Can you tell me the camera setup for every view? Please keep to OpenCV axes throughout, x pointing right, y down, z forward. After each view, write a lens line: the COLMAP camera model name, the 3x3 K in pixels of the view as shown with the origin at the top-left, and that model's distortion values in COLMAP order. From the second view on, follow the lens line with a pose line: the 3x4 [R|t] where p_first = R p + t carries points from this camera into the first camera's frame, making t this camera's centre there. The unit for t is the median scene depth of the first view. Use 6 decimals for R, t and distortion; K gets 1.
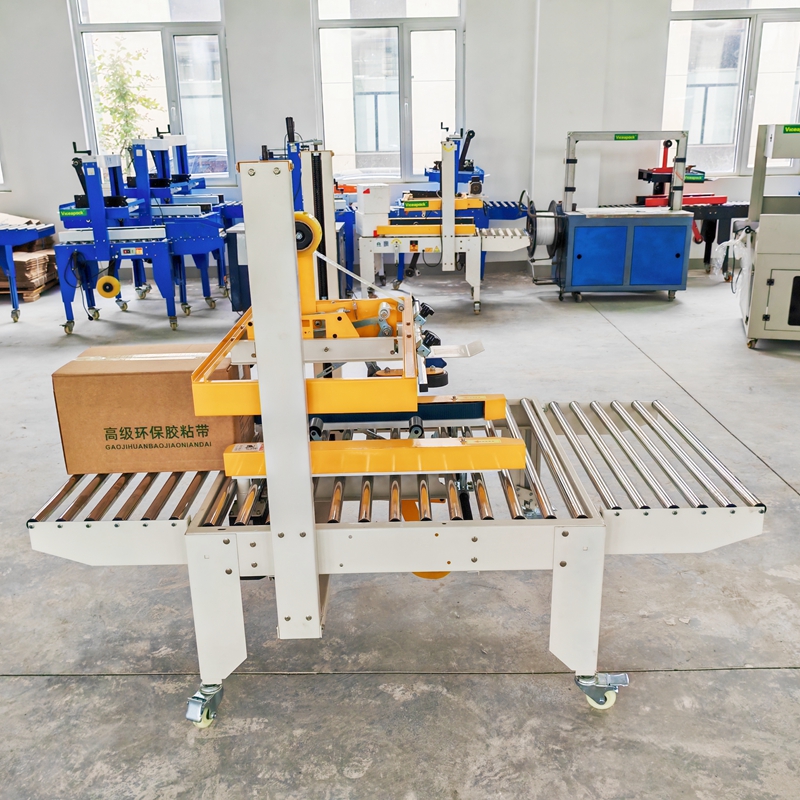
lens RADIAL K [[852.5, 0, 400.0], [0, 852.5, 400.0], [0, 0, 1]] dist [-0.007714, 0.019114]
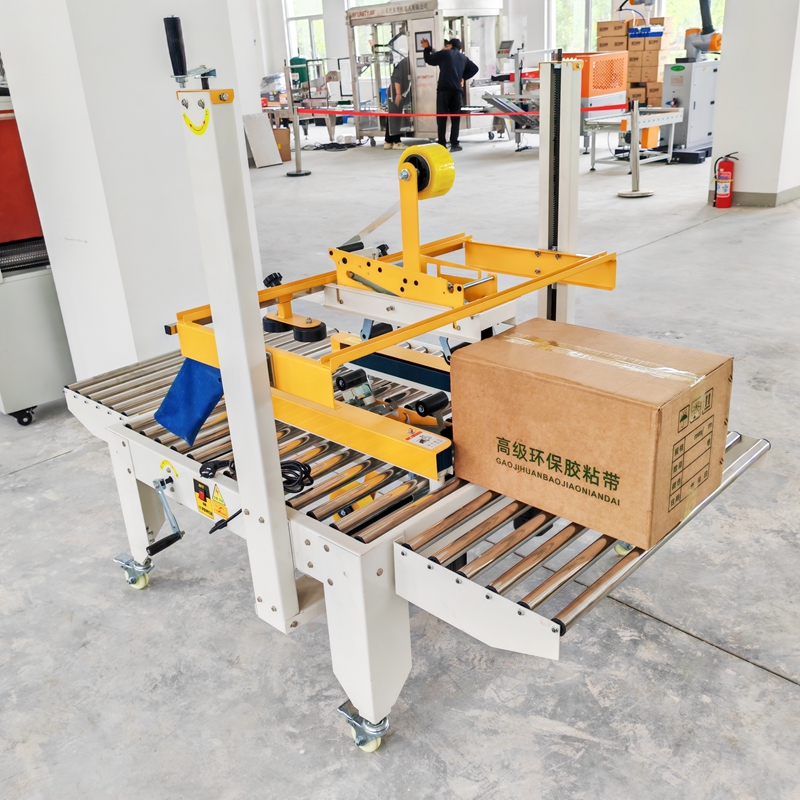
lens RADIAL K [[818.4, 0, 405.3], [0, 818.4, 402.8], [0, 0, 1]] dist [0.006885, 0.005829]
pose [[-0.723778, -0.215133, 0.655639, -0.655703], [0.269949, 0.786151, 0.555962, -0.462013], [-0.635037, 0.579382, -0.510924, 1.527667]]
